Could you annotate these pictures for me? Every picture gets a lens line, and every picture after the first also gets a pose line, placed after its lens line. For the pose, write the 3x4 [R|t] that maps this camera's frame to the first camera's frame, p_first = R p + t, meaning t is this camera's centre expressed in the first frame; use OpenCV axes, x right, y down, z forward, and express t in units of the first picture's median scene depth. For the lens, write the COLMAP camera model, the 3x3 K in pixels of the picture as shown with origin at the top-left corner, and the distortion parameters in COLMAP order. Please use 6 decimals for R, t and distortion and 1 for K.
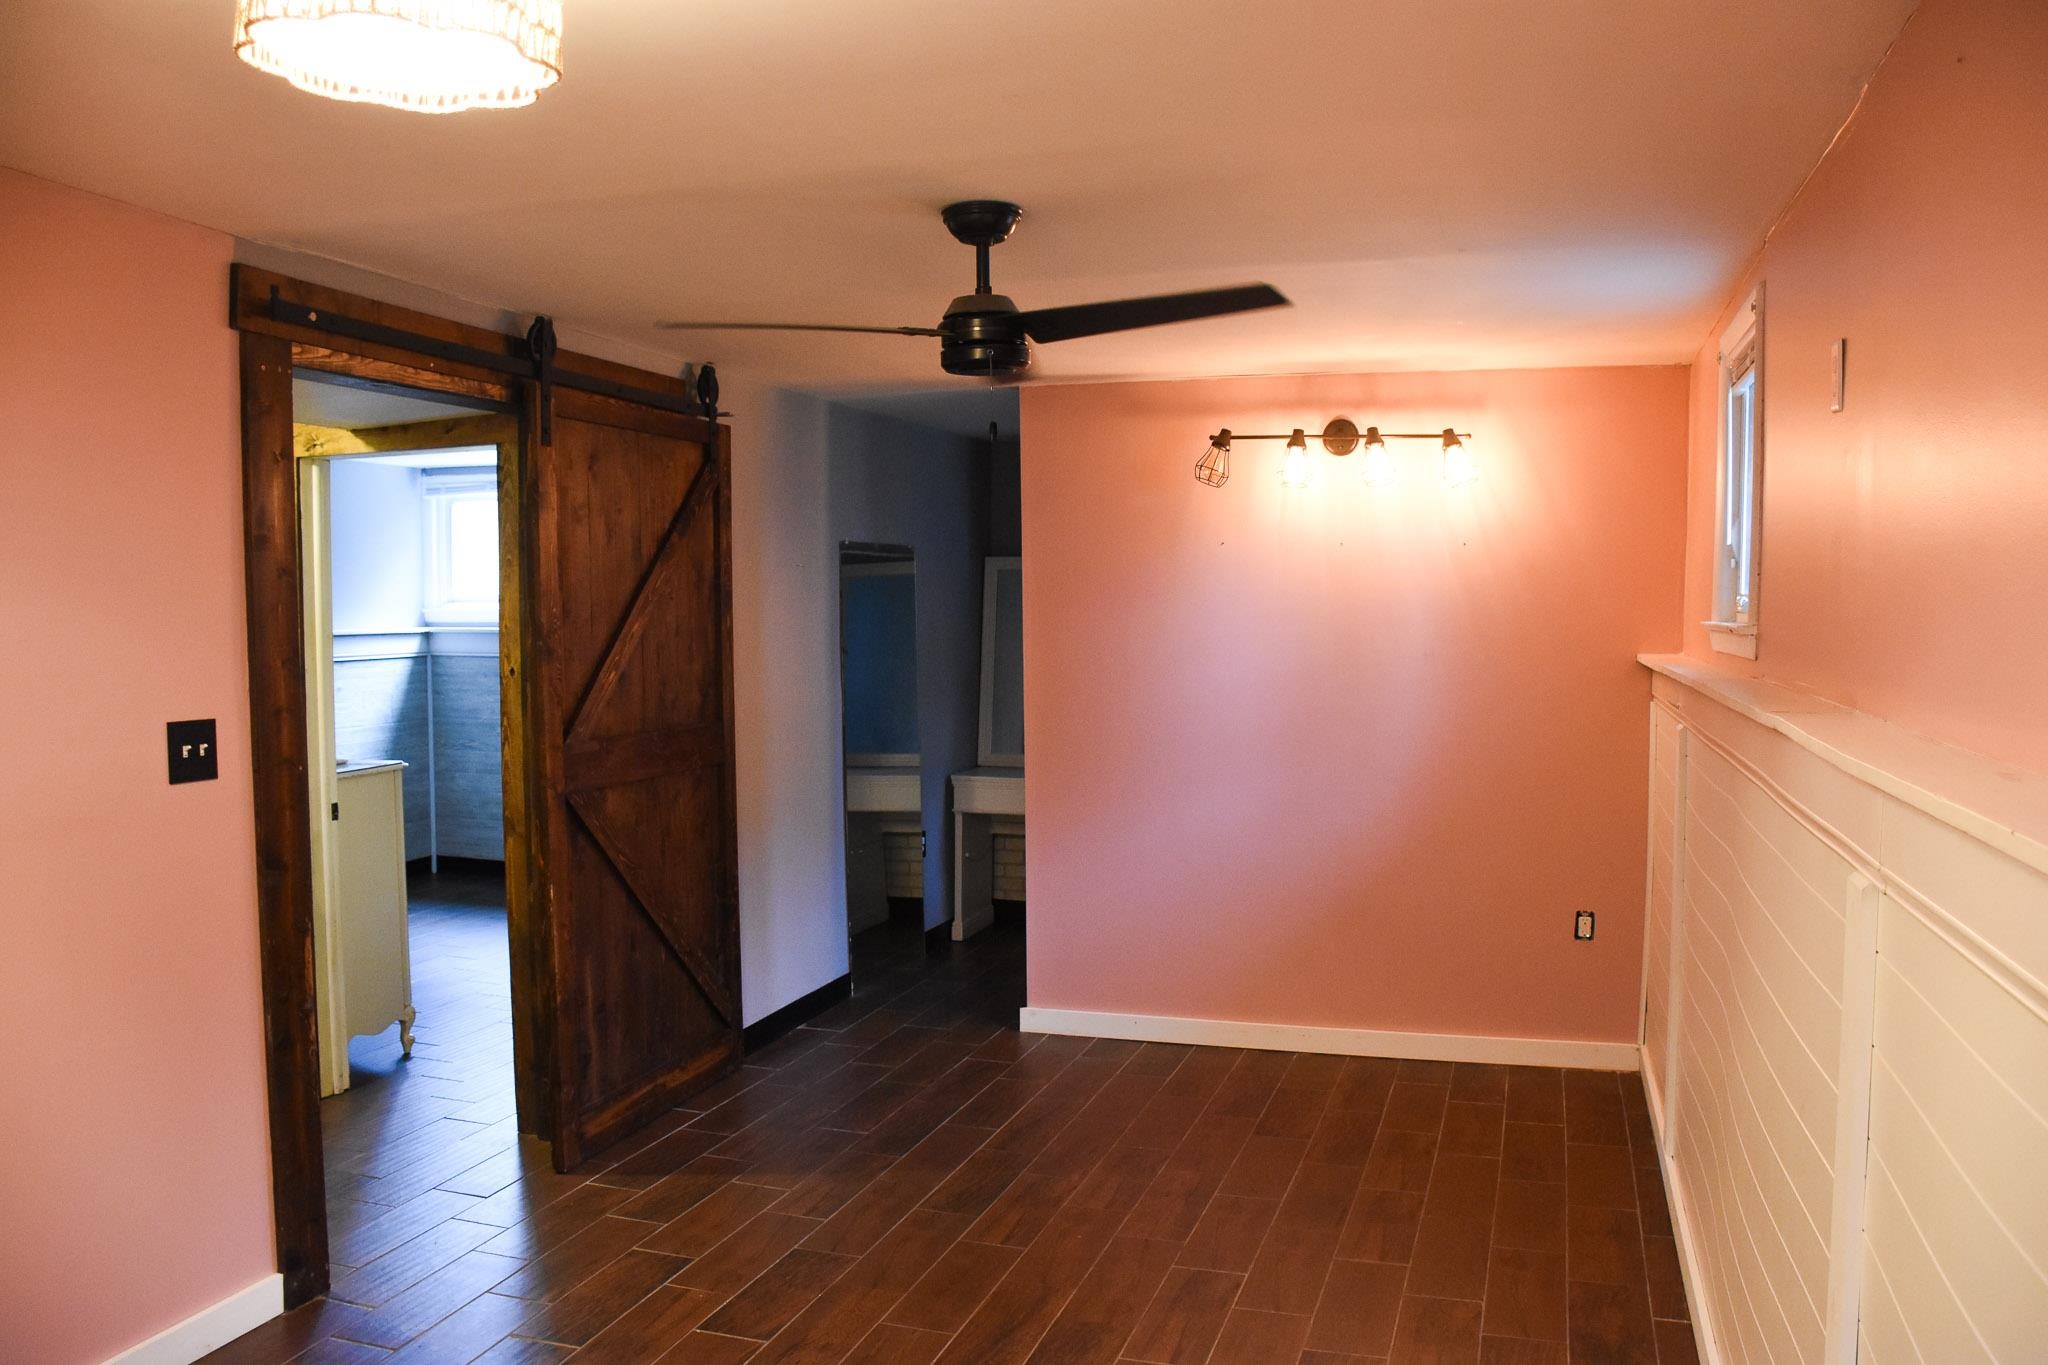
lens RADIAL K [[1569.5, 0, 1025.0], [0, 1569.5, 684.1], [0, 0, 1]] dist [-0.081988, 0.014751]
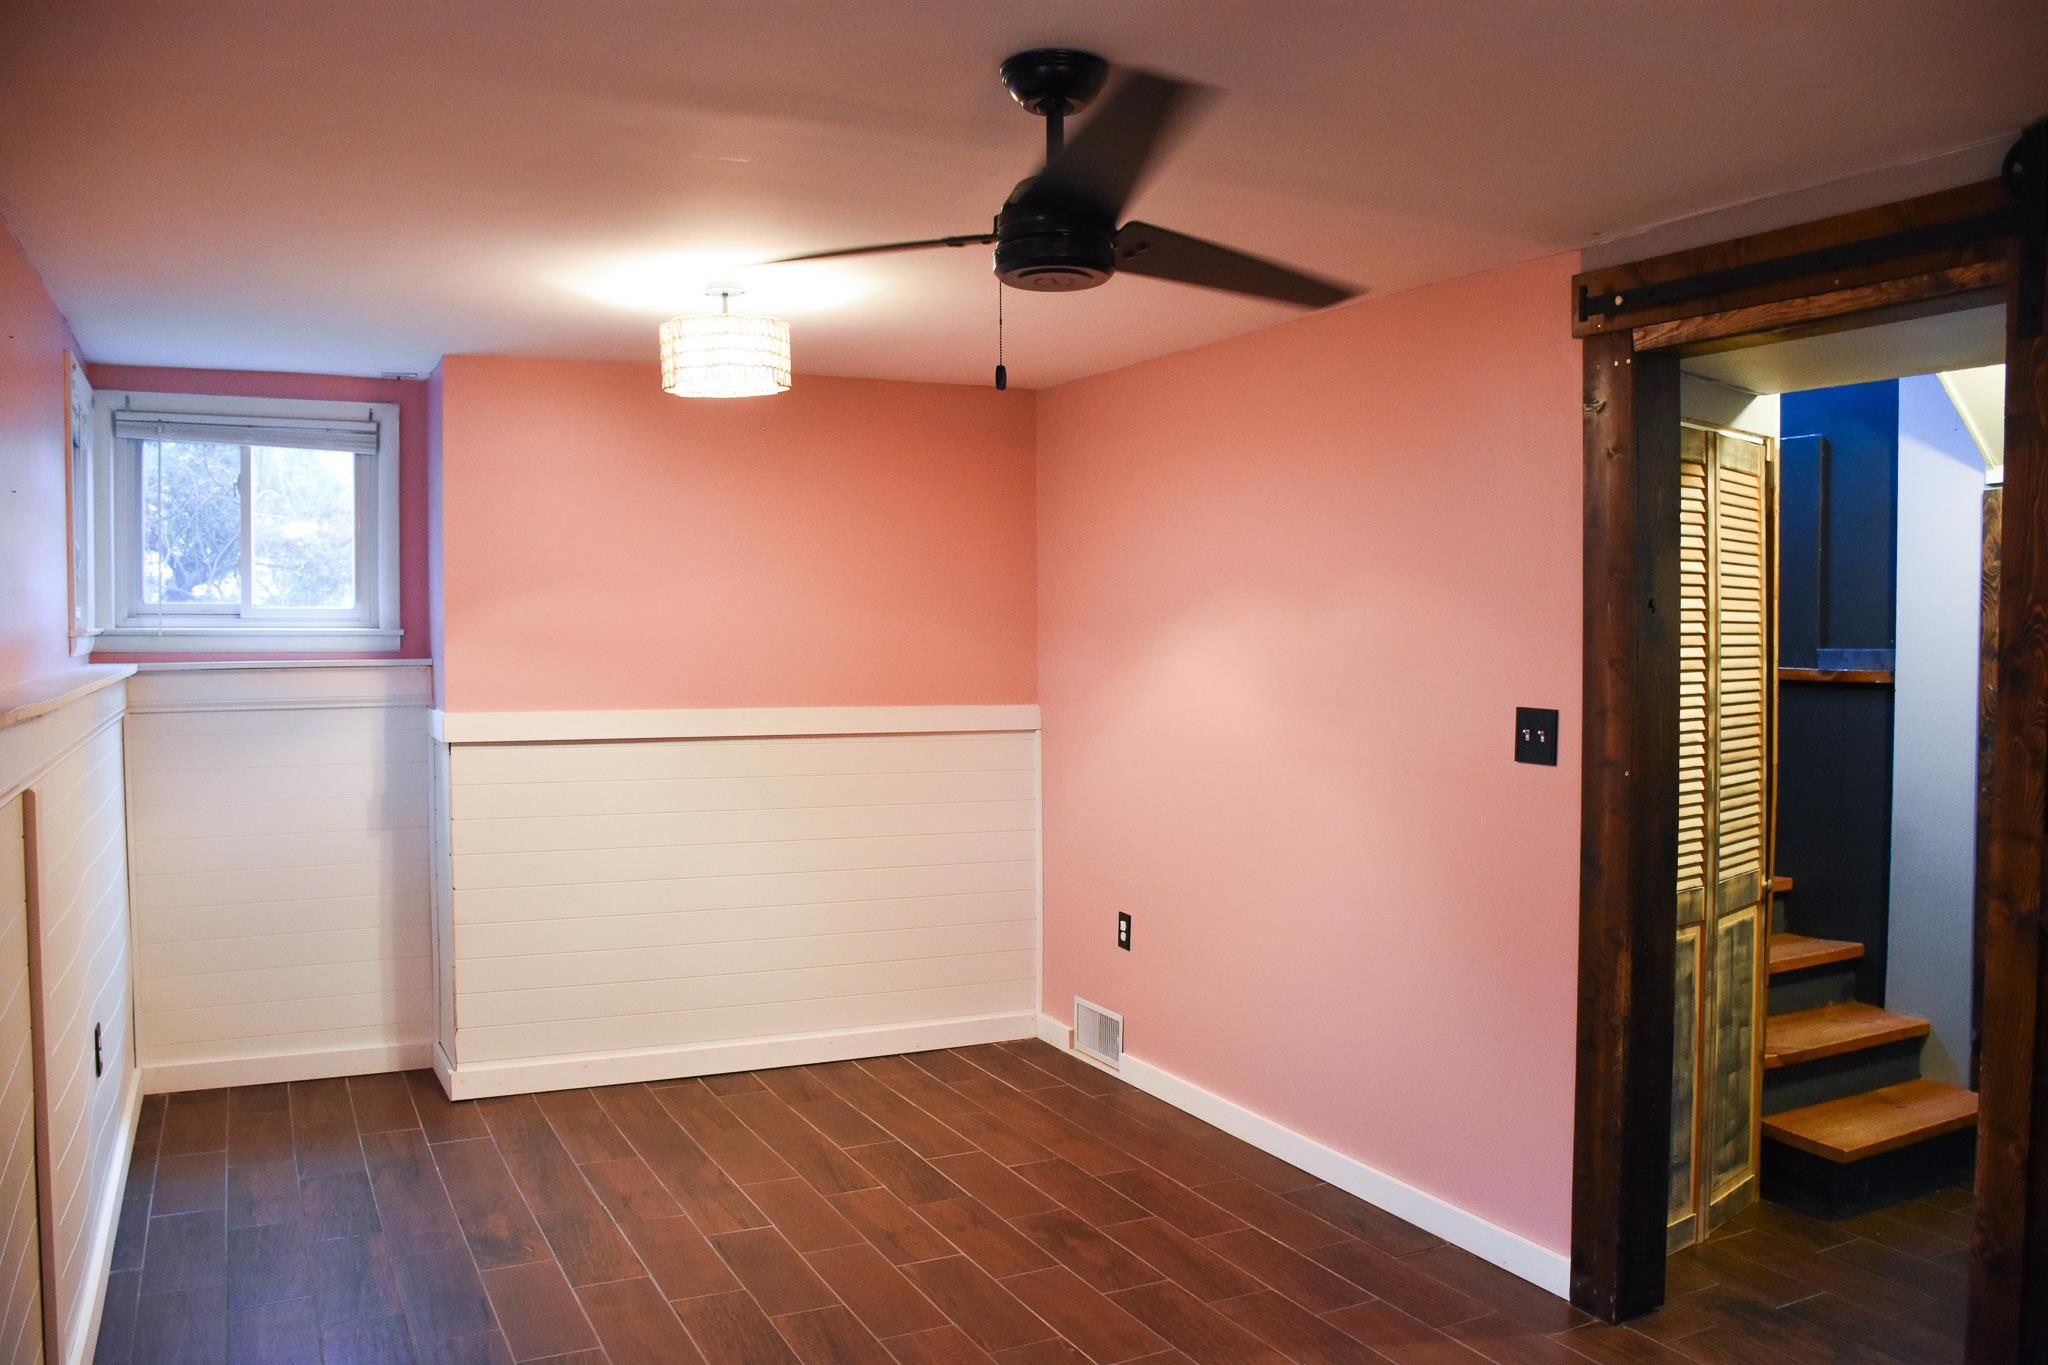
lens RADIAL K [[1569.5, 0, 1026.7], [0, 1569.5, 683.7], [0, 0, 1]] dist [-0.081988, 0.014751]
pose [[-0.696676, 0.023793, -0.716991, 0.486255], [-0.040618, 0.996538, 0.072537, -0.057028], [0.716235, 0.079657, -0.693298, 1.424636]]
